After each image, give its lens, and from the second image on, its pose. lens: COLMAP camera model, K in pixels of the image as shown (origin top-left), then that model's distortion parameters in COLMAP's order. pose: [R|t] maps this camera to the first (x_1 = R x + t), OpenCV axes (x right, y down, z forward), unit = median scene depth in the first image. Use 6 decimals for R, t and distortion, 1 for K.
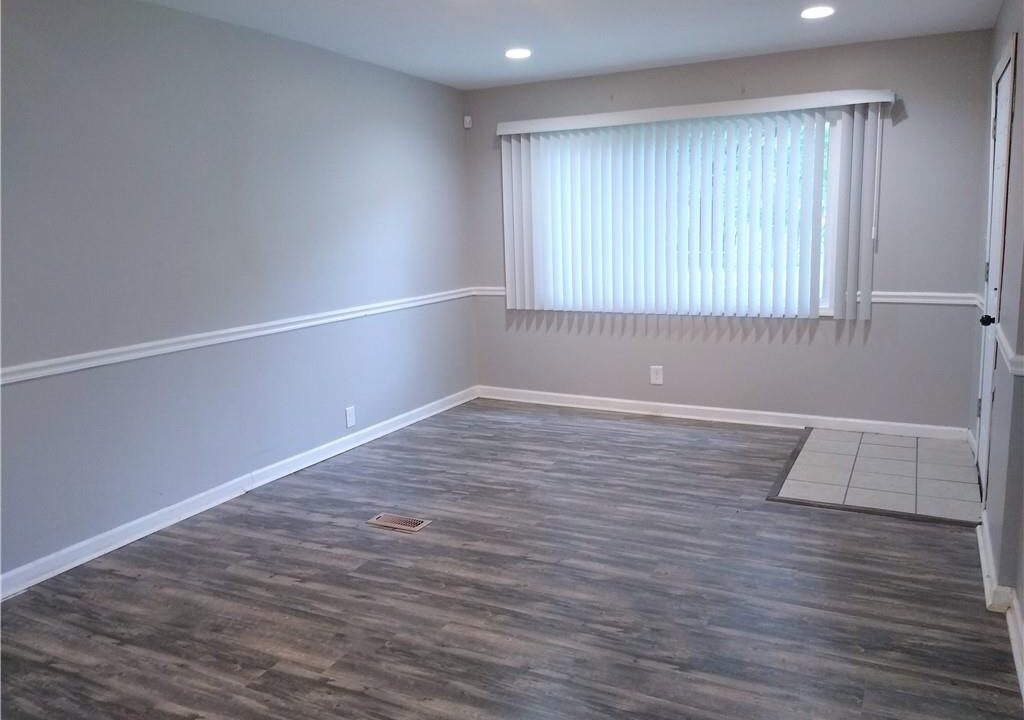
lens RADIAL K [[793.2, 0, 519.2], [0, 793.2, 358.9], [0, 0, 1]] dist [0.079073, -0.122540]
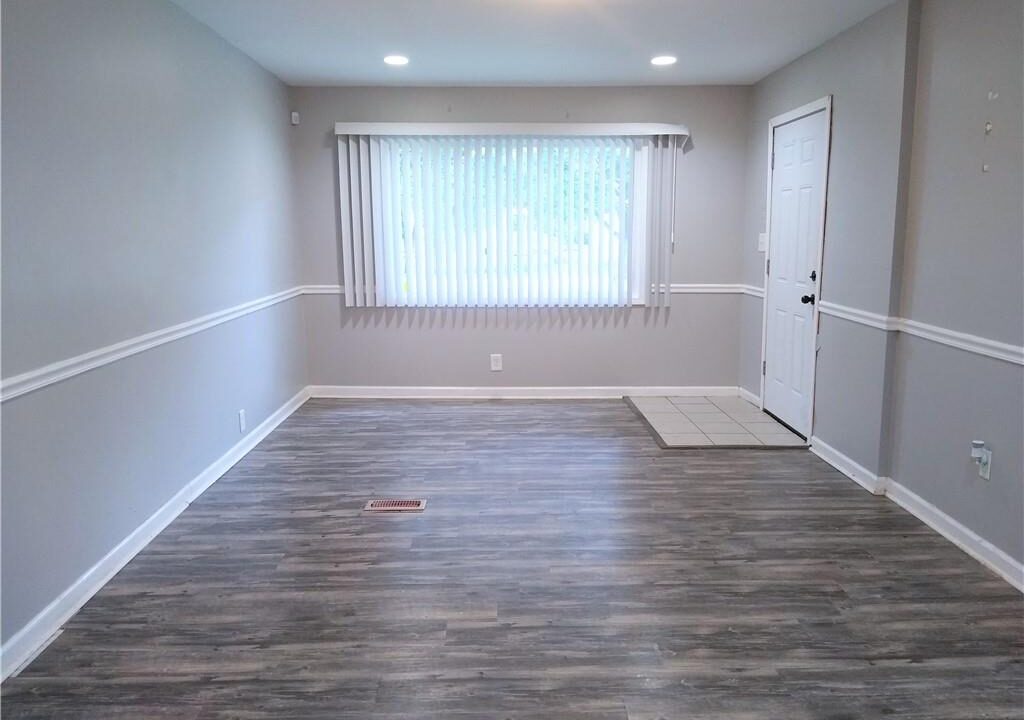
lens RADIAL K [[793.2, 0, 518.2], [0, 793.2, 355.8], [0, 0, 1]] dist [0.079073, -0.122540]
pose [[0.885797, -0.051351, 0.461224, -0.414137], [0.057784, 0.998329, 0.000174, 0.017164], [-0.460462, 0.026497, 0.887284, 0.002284]]
